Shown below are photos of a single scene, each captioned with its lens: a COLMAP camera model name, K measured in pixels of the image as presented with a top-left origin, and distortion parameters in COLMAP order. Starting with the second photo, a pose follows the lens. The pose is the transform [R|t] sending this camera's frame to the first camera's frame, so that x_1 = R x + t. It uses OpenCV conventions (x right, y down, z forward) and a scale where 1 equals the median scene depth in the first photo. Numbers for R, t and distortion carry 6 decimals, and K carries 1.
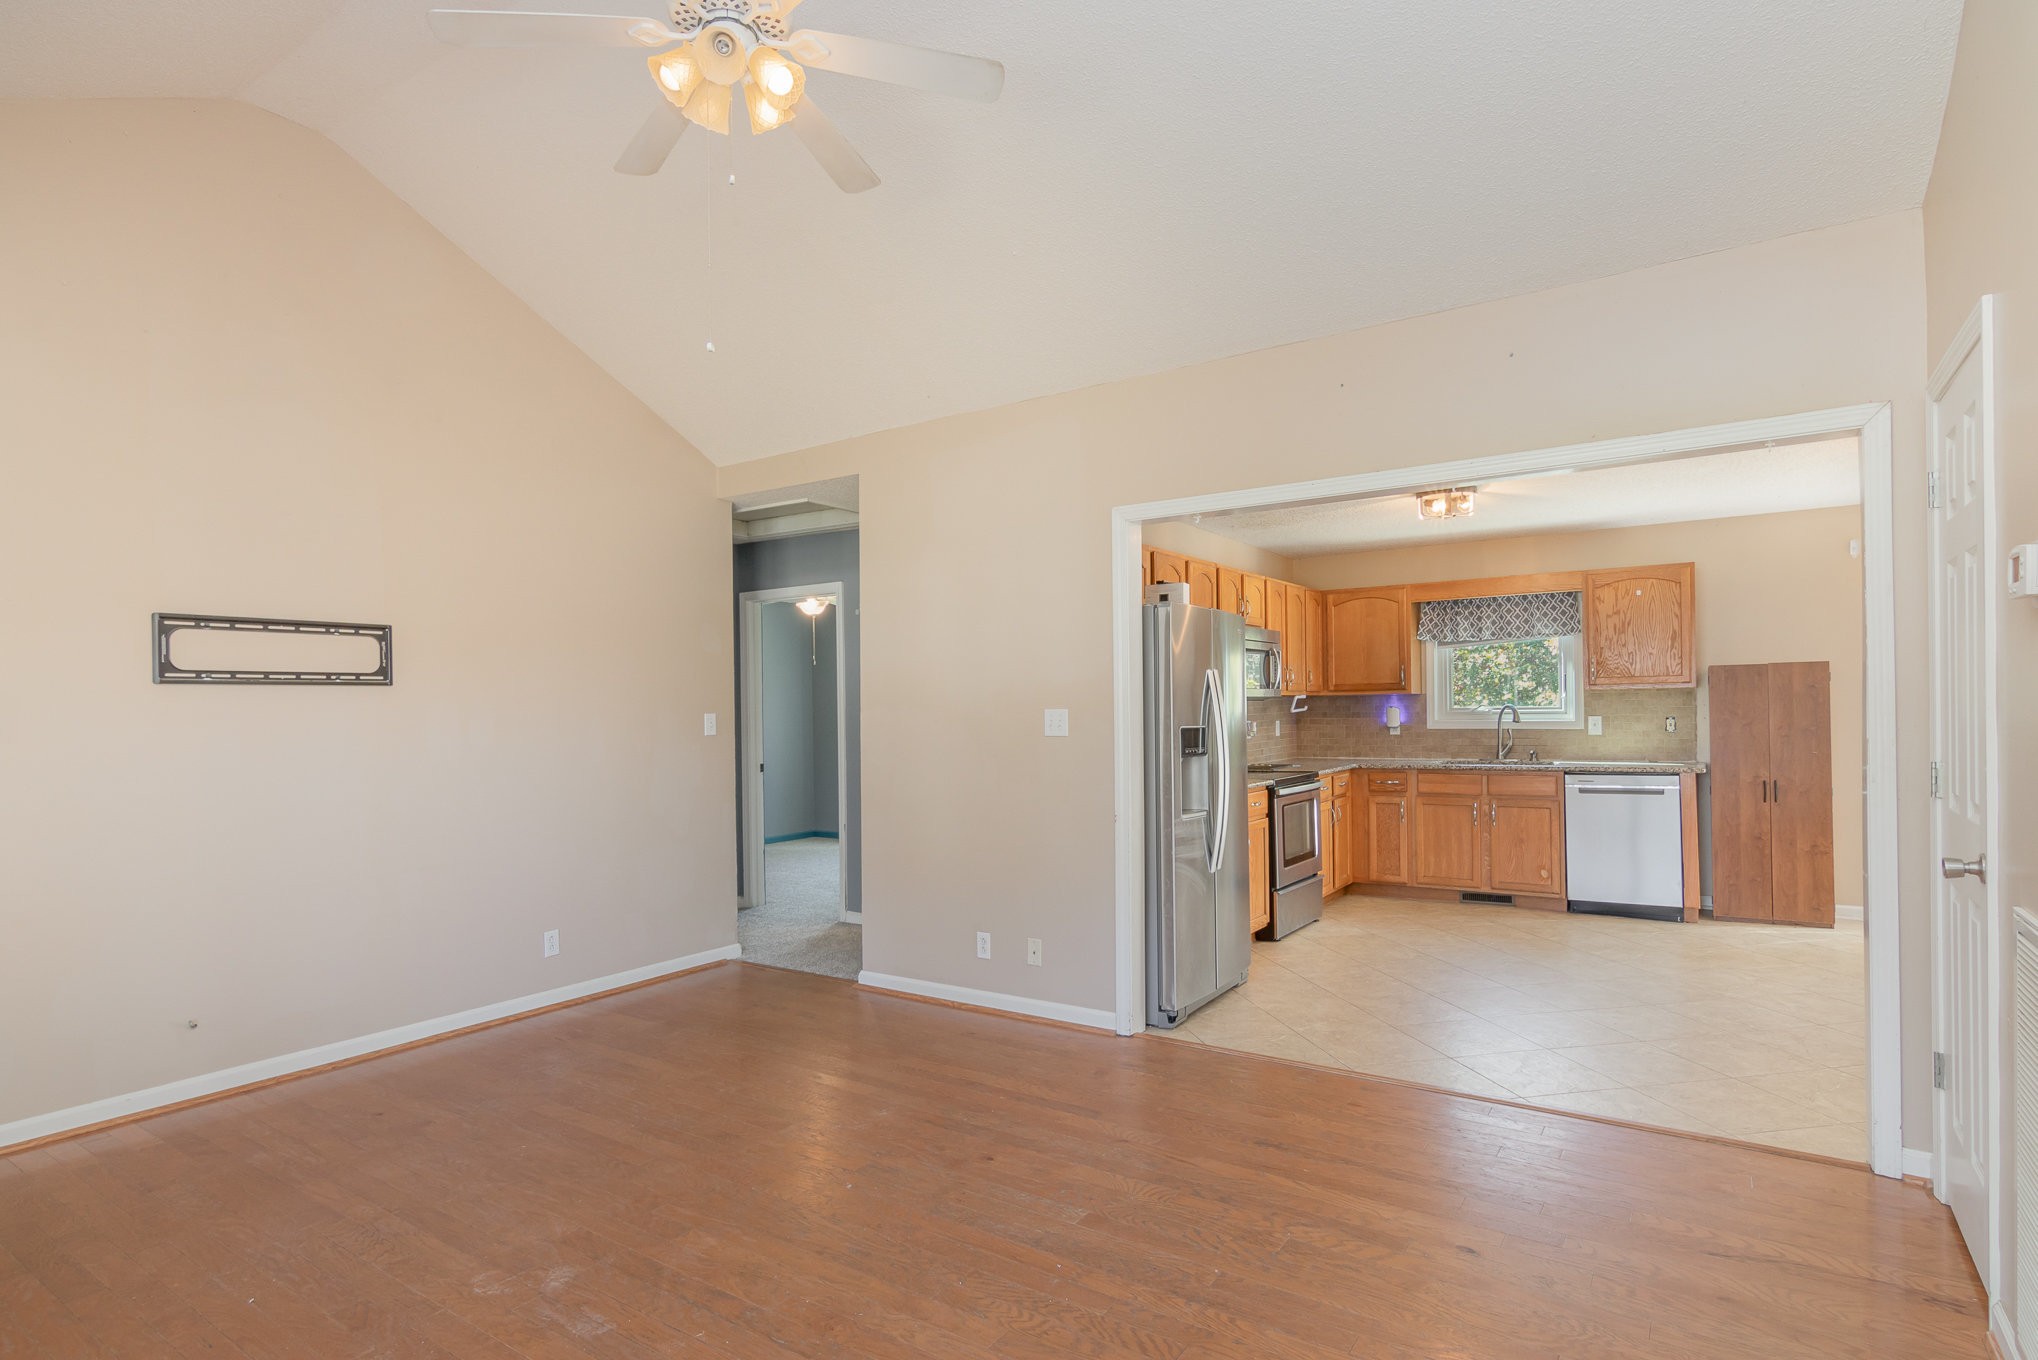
lens RADIAL K [[1052.2, 0, 1023.5], [0, 1052.2, 727.3], [0, 0, 1]] dist [-0.000483, 0.000187]
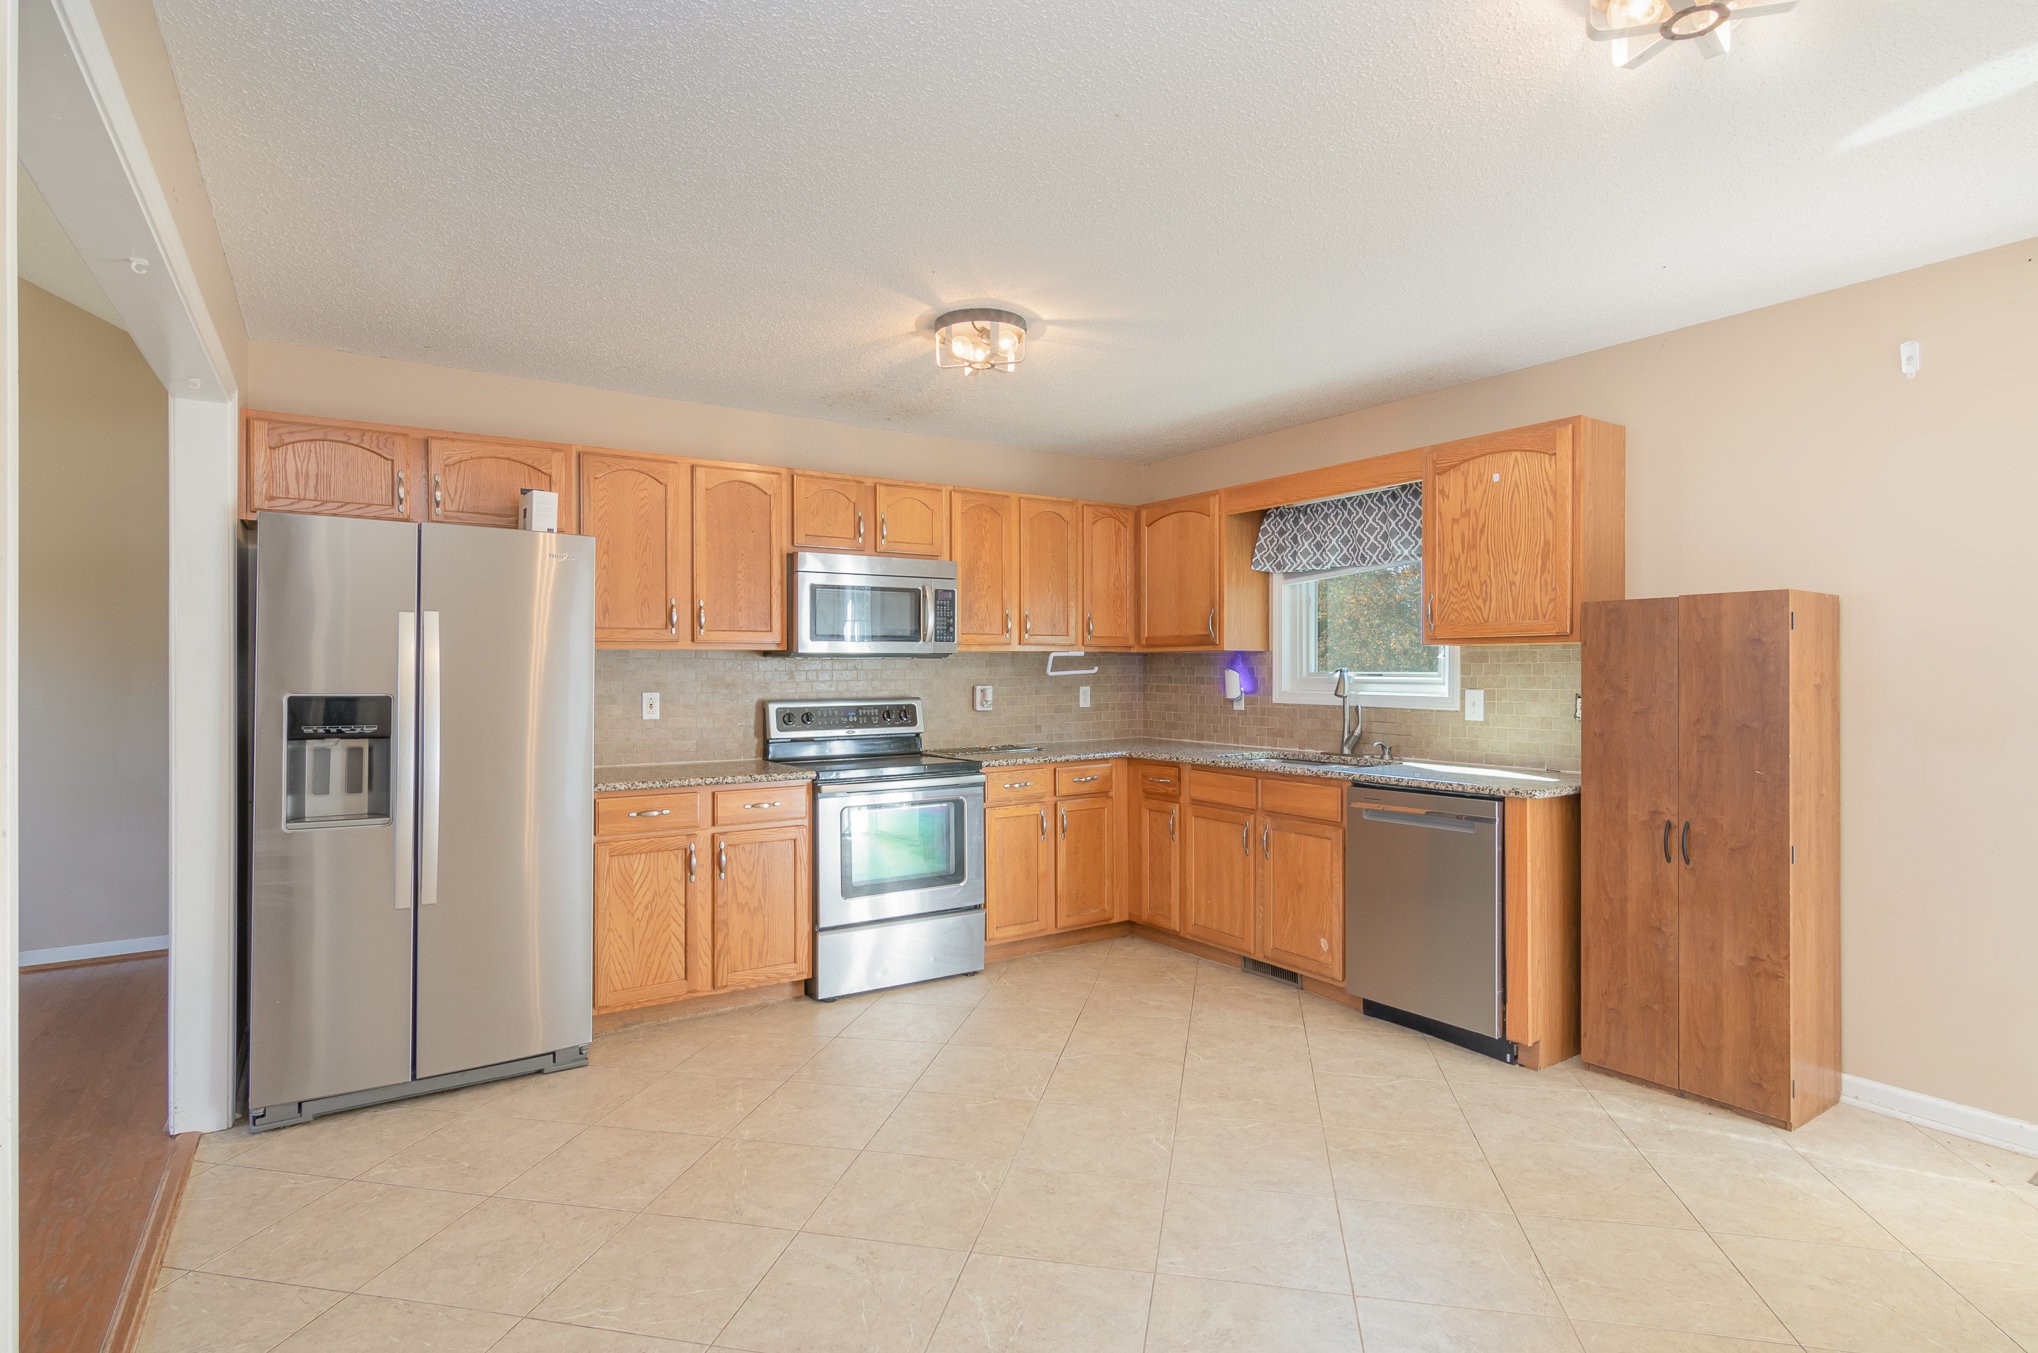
lens RADIAL K [[1038.9, 0, 1019.0], [0, 1038.9, 676.5], [0, 0, 1]] dist [-0.002416, -0.000008]
pose [[0.921670, 0.016284, -0.387632, 0.546891], [-0.018693, 0.999822, -0.002446, -0.011982], [0.387523, 0.009501, 0.921811, 0.361257]]
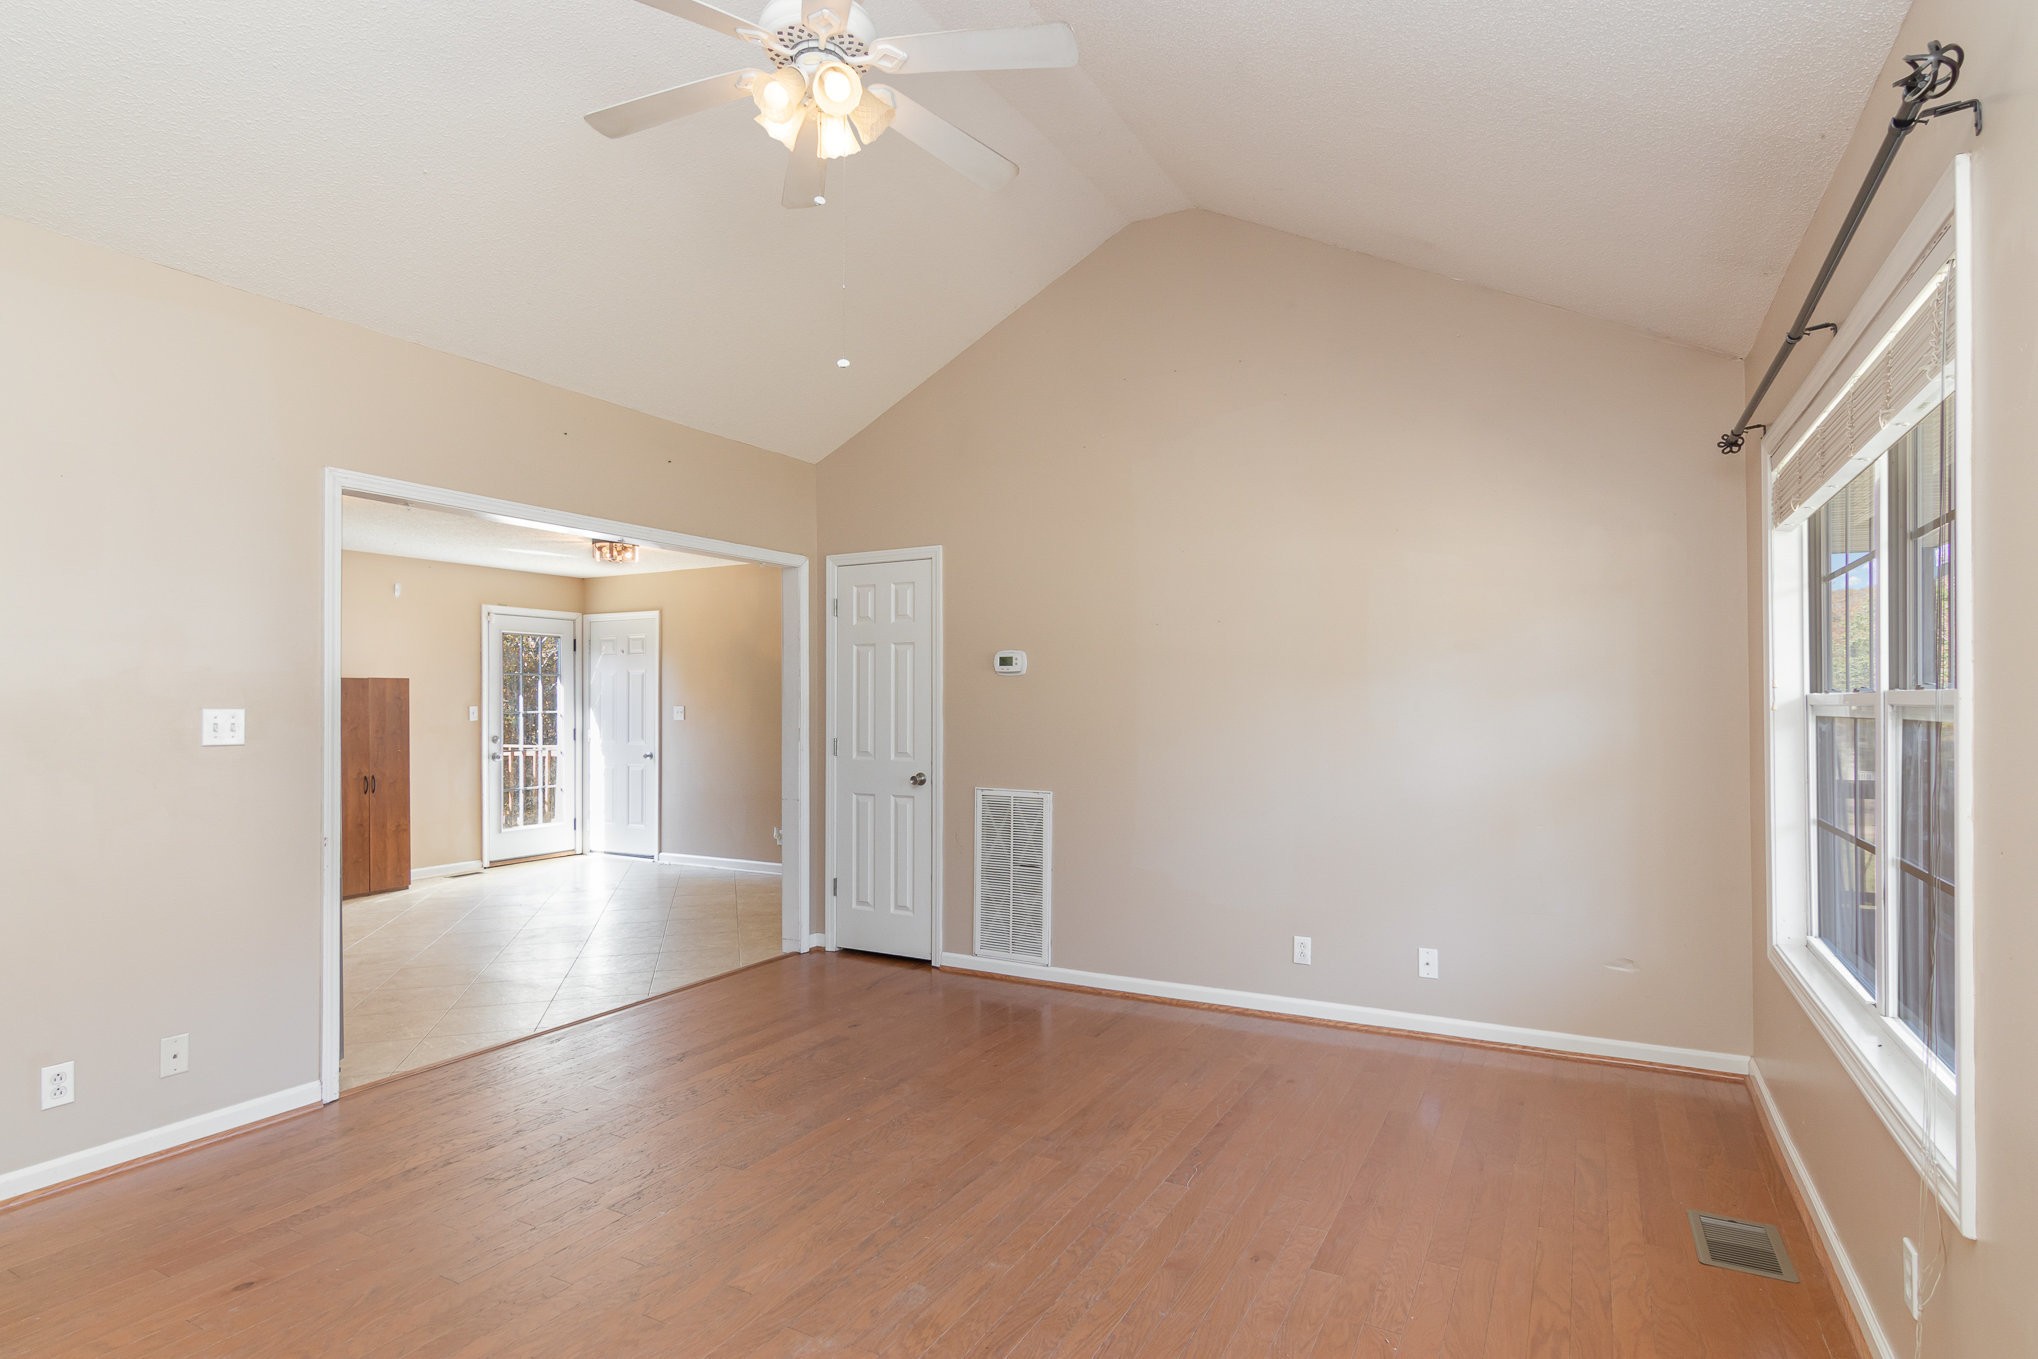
lens RADIAL K [[1042.4, 0, 1026.3], [0, 1042.4, 691.8], [0, 0, 1]] dist [-0.001102, 0.000425]
pose [[-0.094553, 0.029353, 0.995087, -0.488443], [0.015305, 0.999490, -0.028029, 0.000540], [-0.995402, 0.012579, -0.094954, 0.331269]]
